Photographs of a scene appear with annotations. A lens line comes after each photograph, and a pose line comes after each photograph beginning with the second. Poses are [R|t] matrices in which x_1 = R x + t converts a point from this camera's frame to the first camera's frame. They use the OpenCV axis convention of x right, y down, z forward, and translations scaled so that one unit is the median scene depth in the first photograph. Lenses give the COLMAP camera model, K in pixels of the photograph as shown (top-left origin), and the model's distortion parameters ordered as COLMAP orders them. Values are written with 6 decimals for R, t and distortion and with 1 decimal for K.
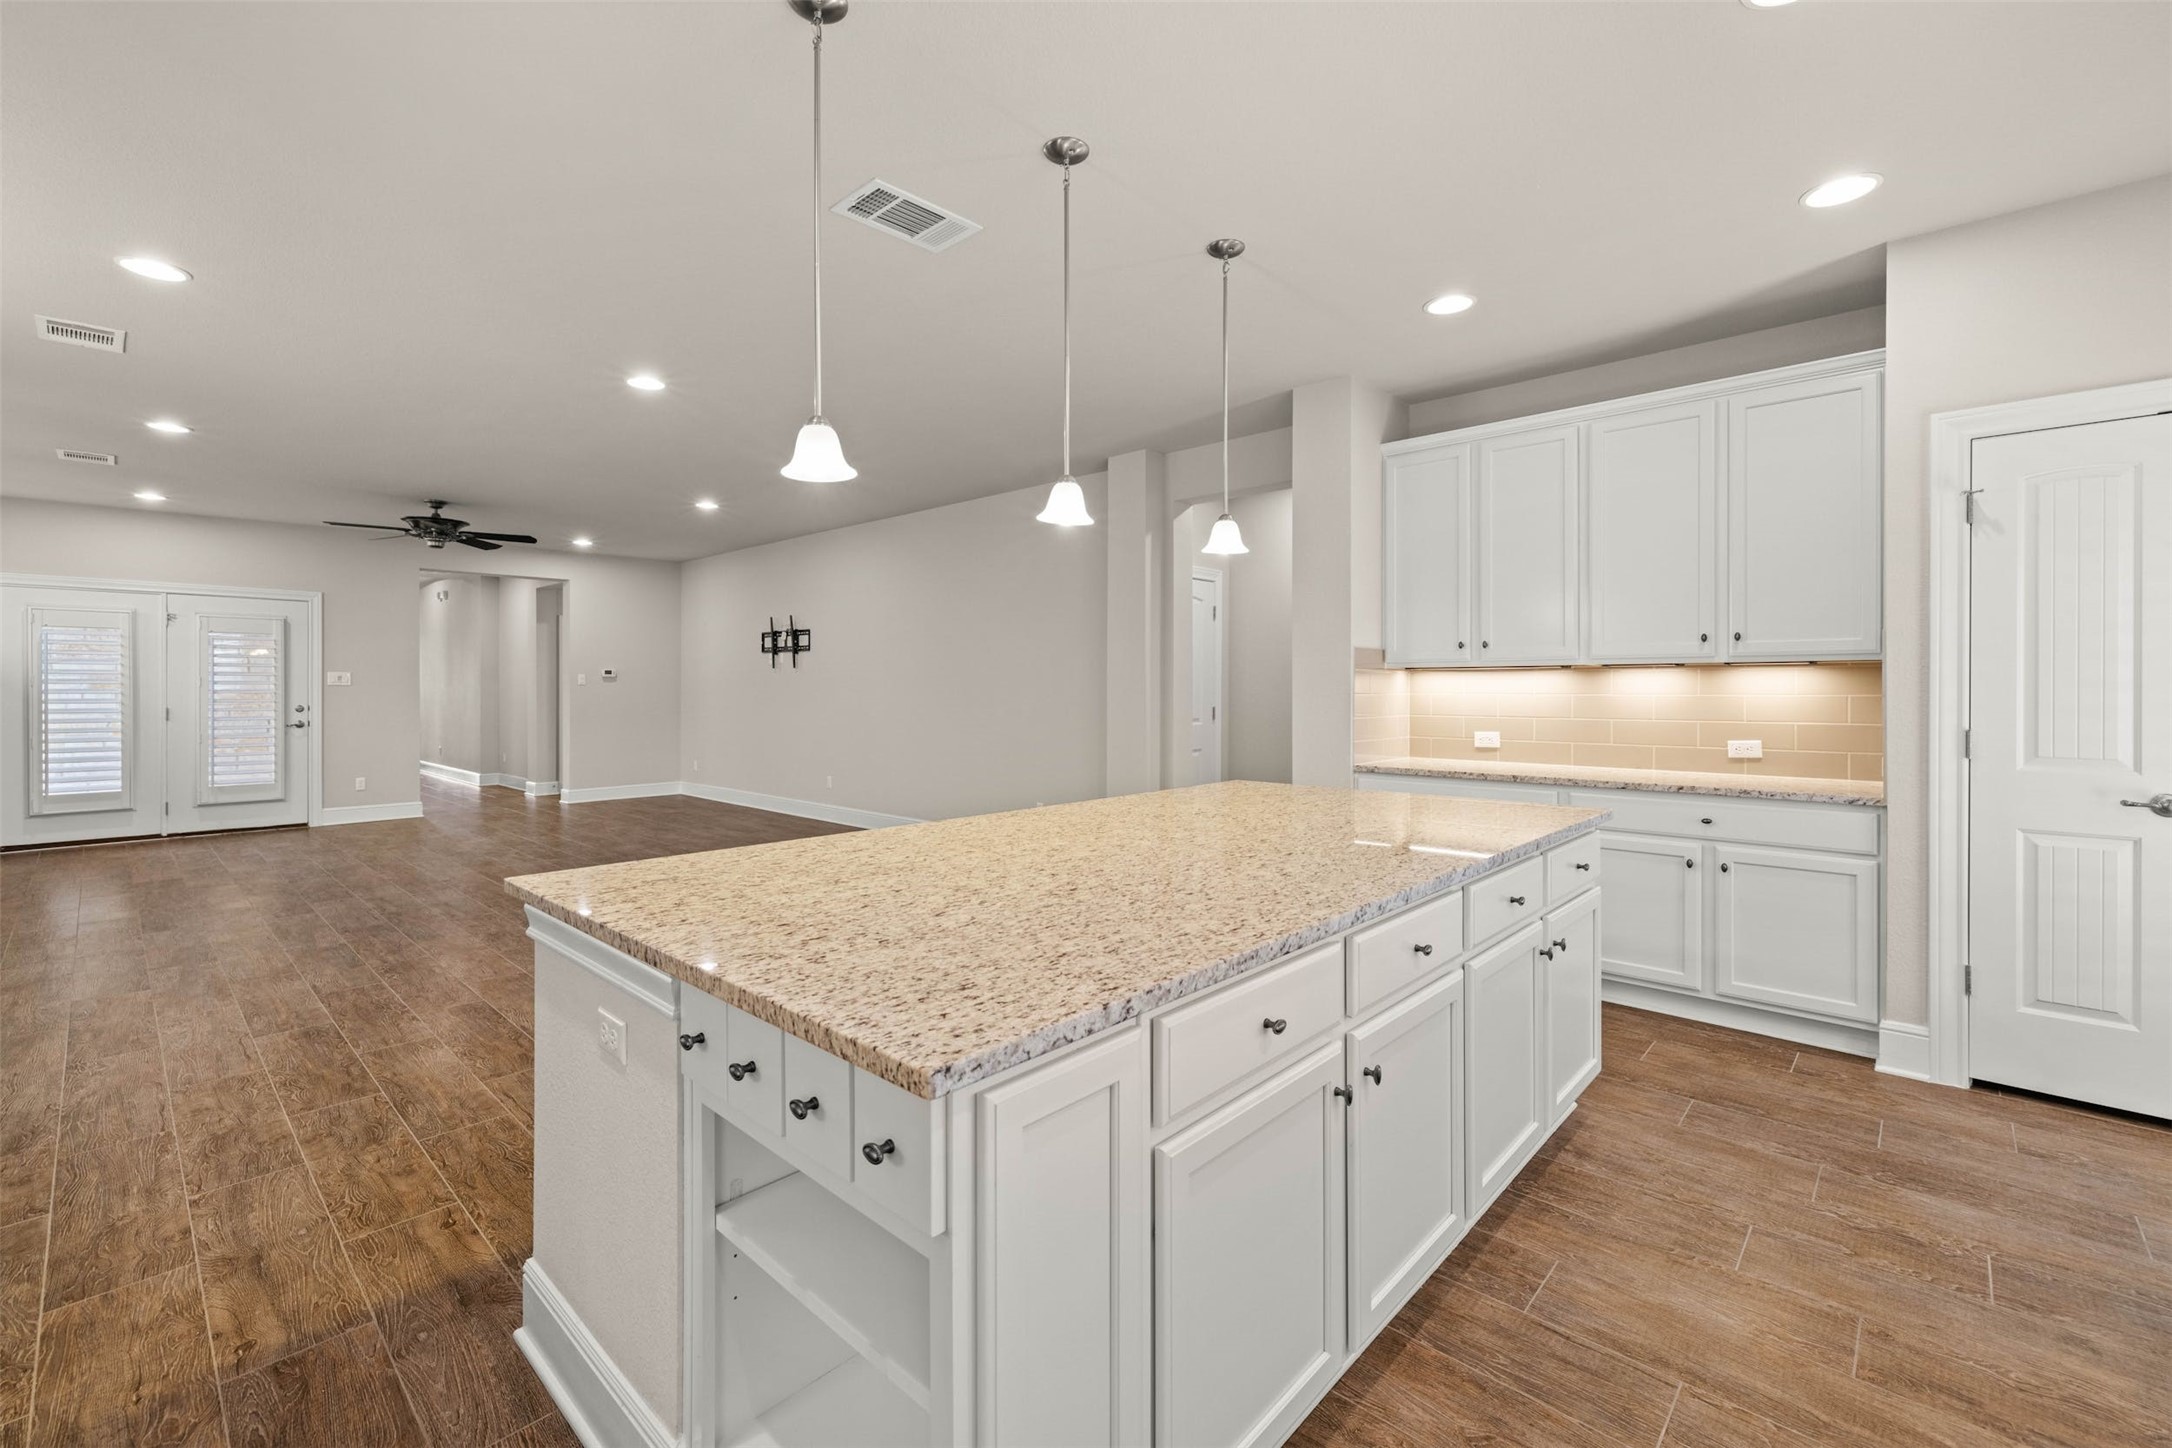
lens RADIAL K [[916.3, 0, 1084.3], [0, 916.3, 695.9], [0, 0, 1]] dist [0.000462, 0.000392]
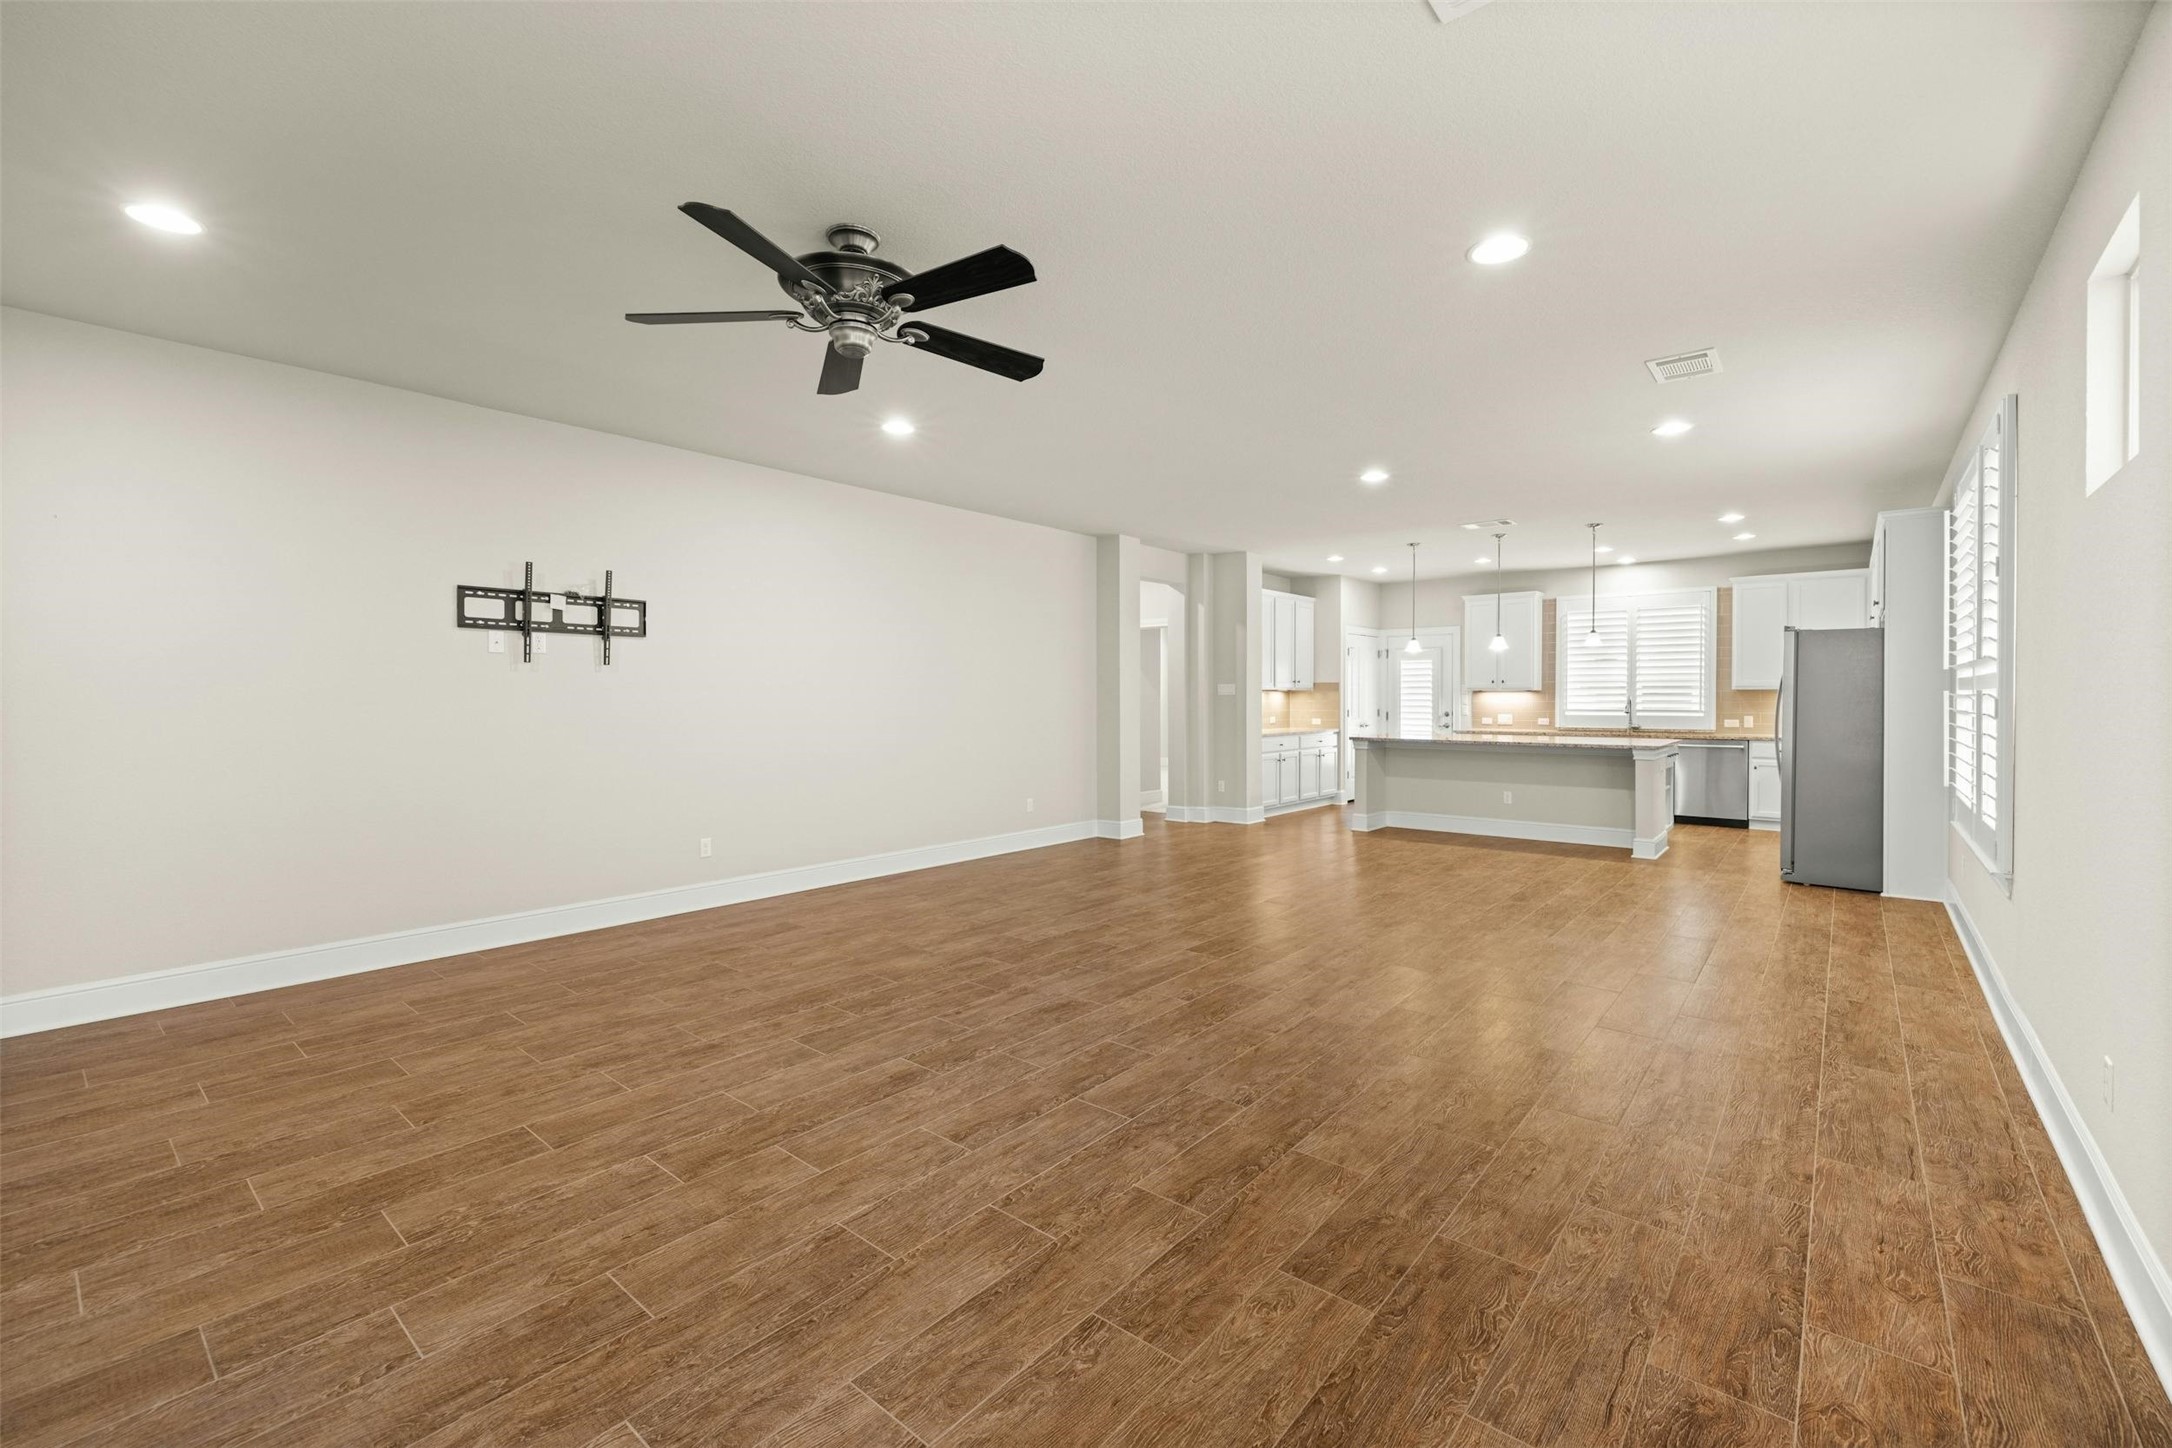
lens RADIAL K [[916.3, 0, 1083.9], [0, 916.3, 697.3], [0, 0, 1]] dist [0.000462, 0.000392]
pose [[-0.053458, 0.000643, 0.998570, -1.043539], [0.009134, 0.999958, -0.000154, -0.008969], [-0.998528, 0.009113, -0.053462, 0.861609]]
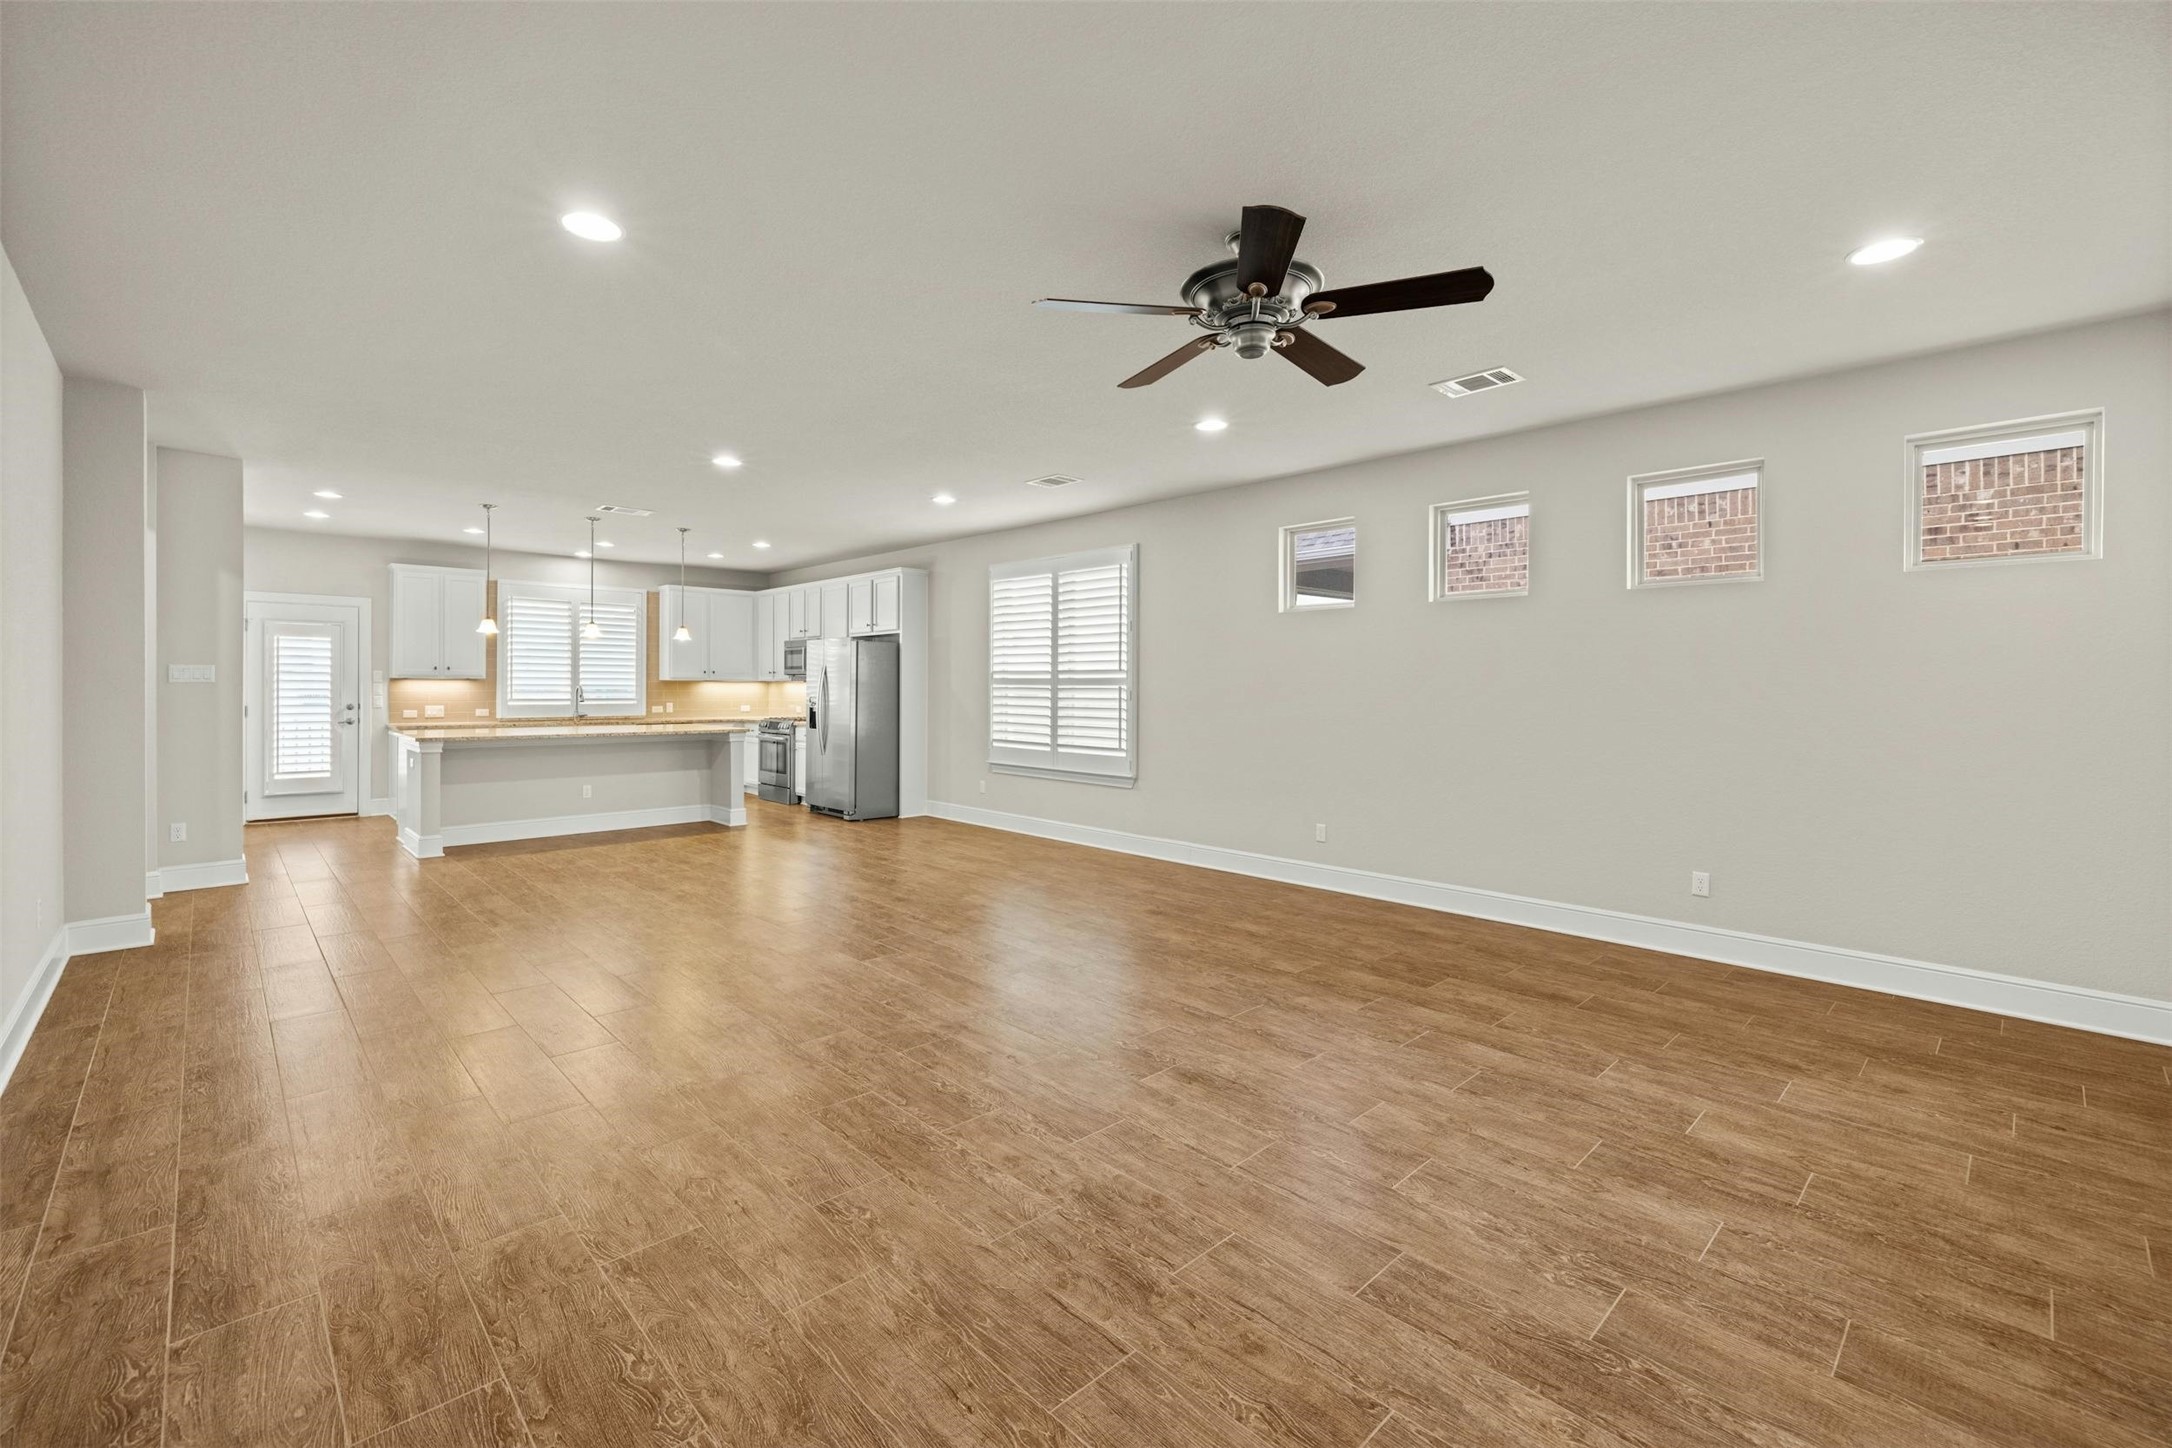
lens RADIAL K [[916.3, 0, 1092.1], [0, 916.3, 691.1], [0, 0, 1]] dist [0.000462, 0.000392]
pose [[-0.998712, -0.004575, 0.050541, -0.616302], [-0.003883, 0.999898, 0.013781, -0.016790], [-0.050599, 0.013567, -0.998627, 1.317546]]
